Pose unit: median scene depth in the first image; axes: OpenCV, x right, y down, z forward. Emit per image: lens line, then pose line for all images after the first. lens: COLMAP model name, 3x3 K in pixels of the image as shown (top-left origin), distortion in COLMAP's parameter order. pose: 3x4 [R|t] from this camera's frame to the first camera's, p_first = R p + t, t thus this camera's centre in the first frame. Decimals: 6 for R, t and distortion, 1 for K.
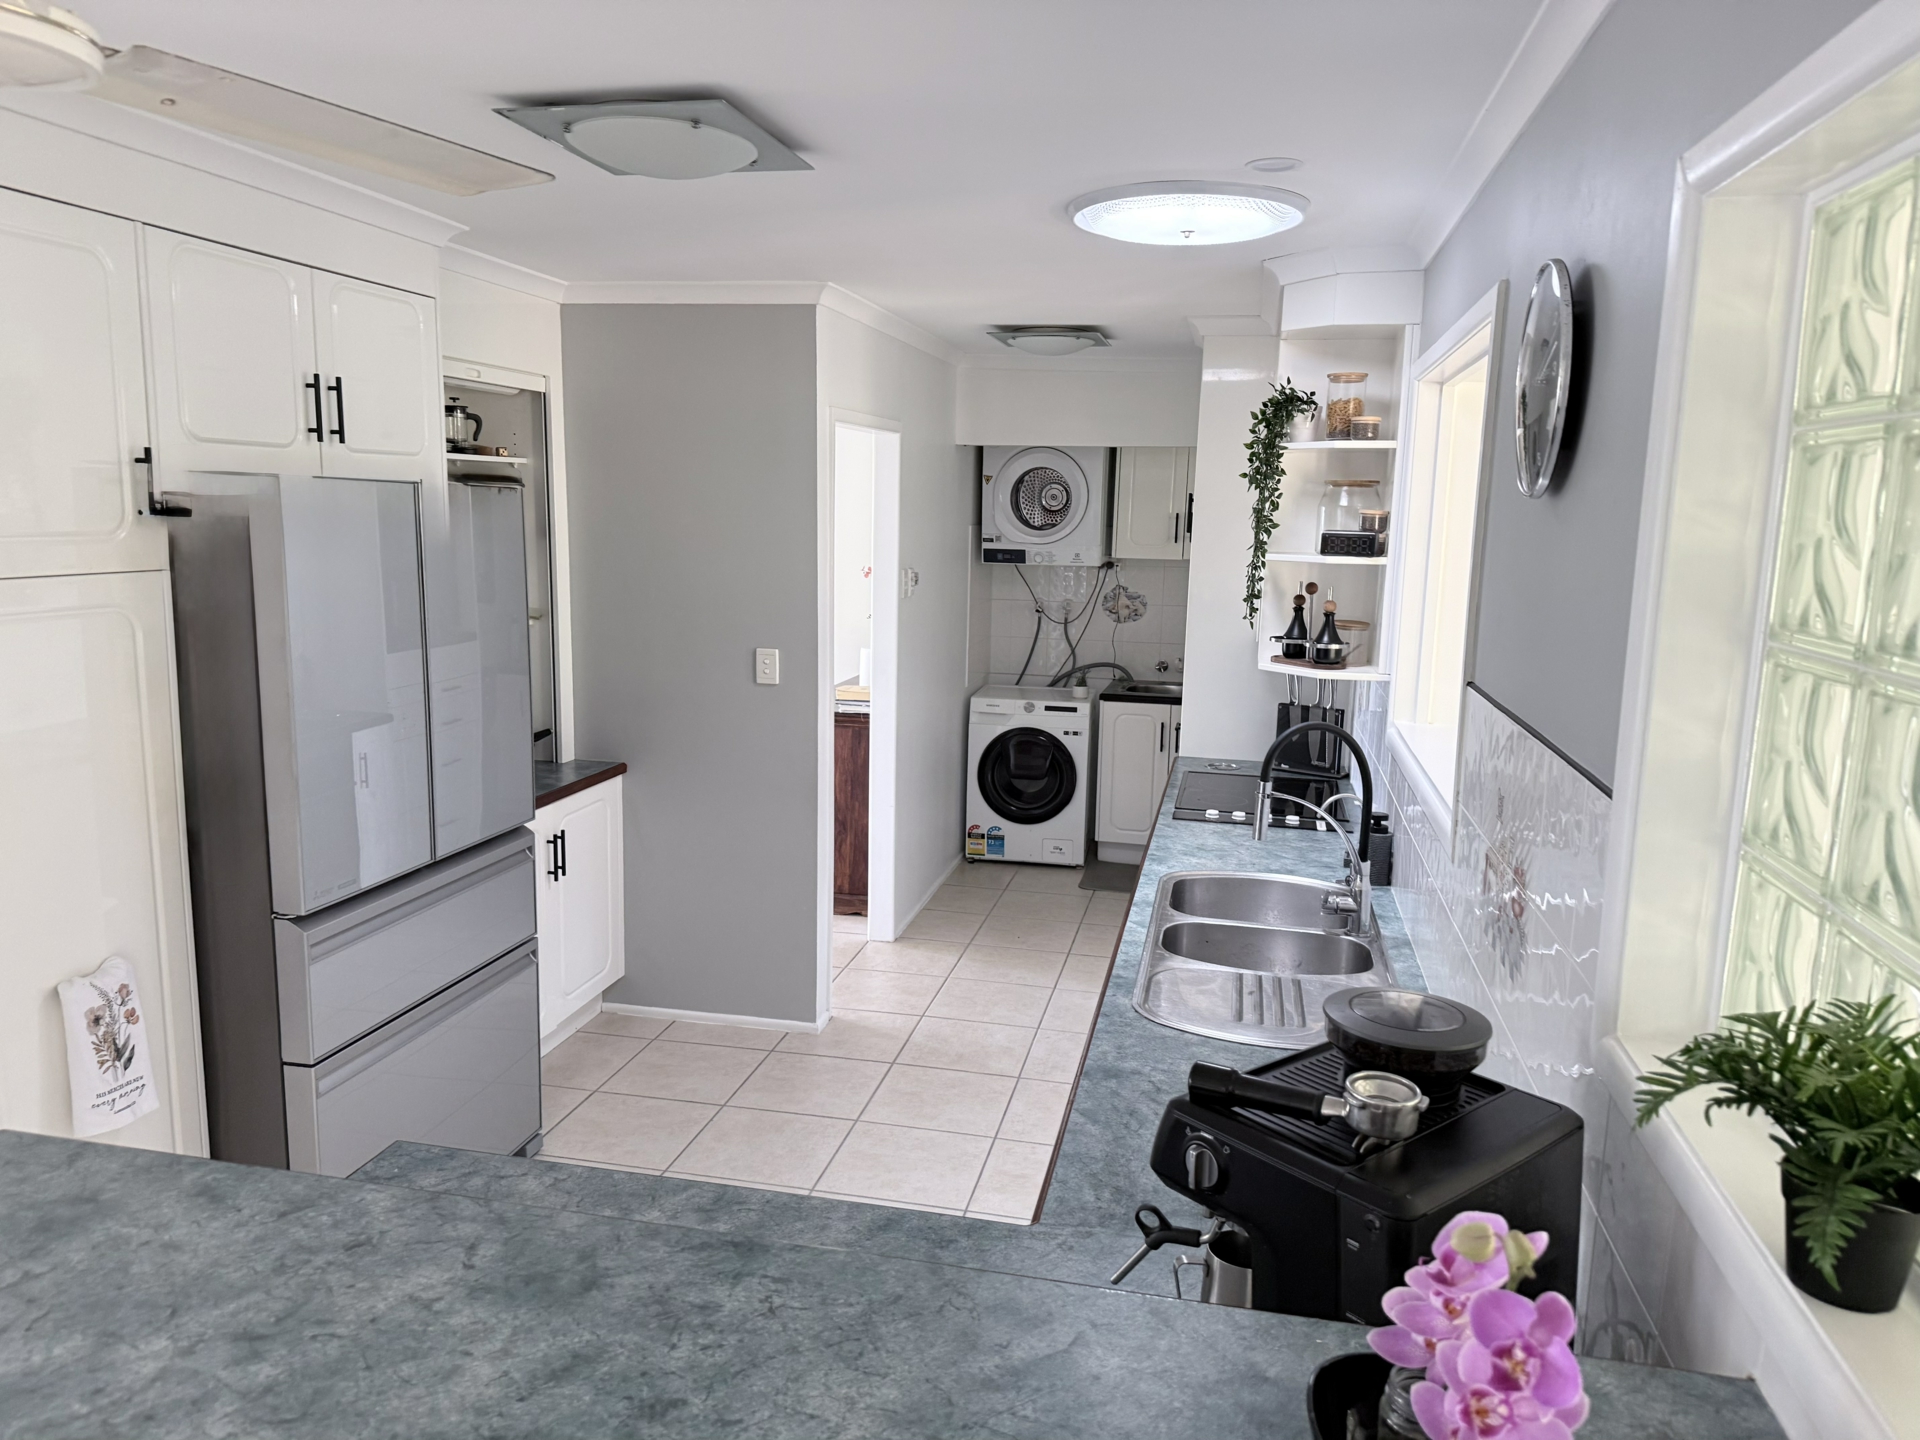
lens RADIAL K [[1322.2, 0, 960.0], [0, 1322.2, 720.0], [0, 0, 1]] dist [0.004325, 0.000652]
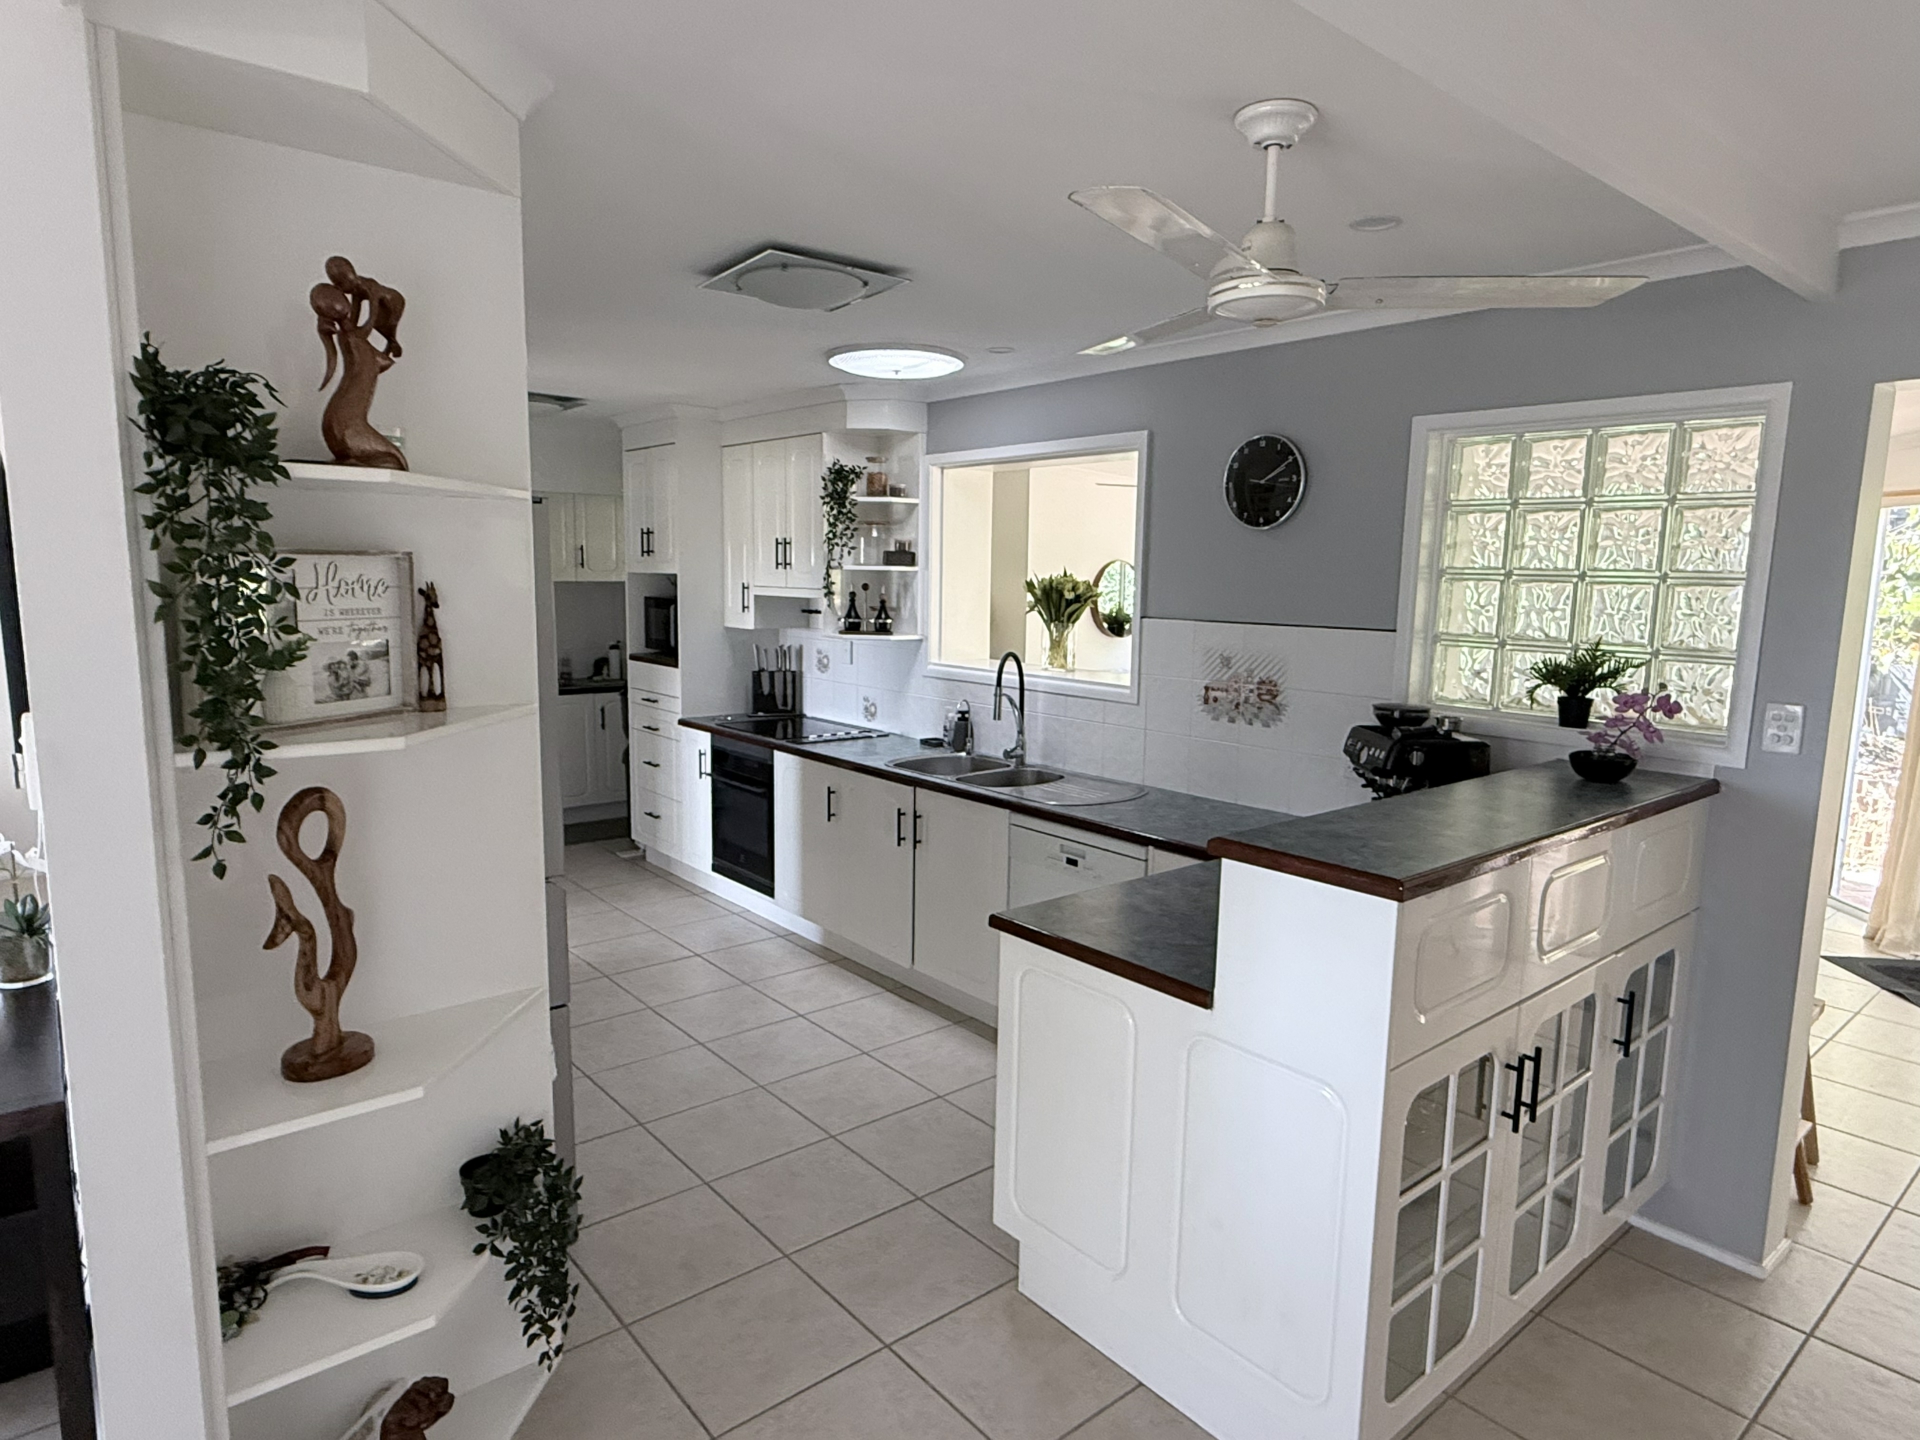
lens RADIAL K [[1106.5, 0, 960.0], [0, 1106.5, 720.0], [0, 0, 1]] dist [0.000223, 0.000019]
pose [[0.604918, -0.120634, 0.787097, -0.760172], [0.127080, 0.990414, 0.054128, 0.004141], [-0.786082, 0.067281, 0.614450, 0.081597]]
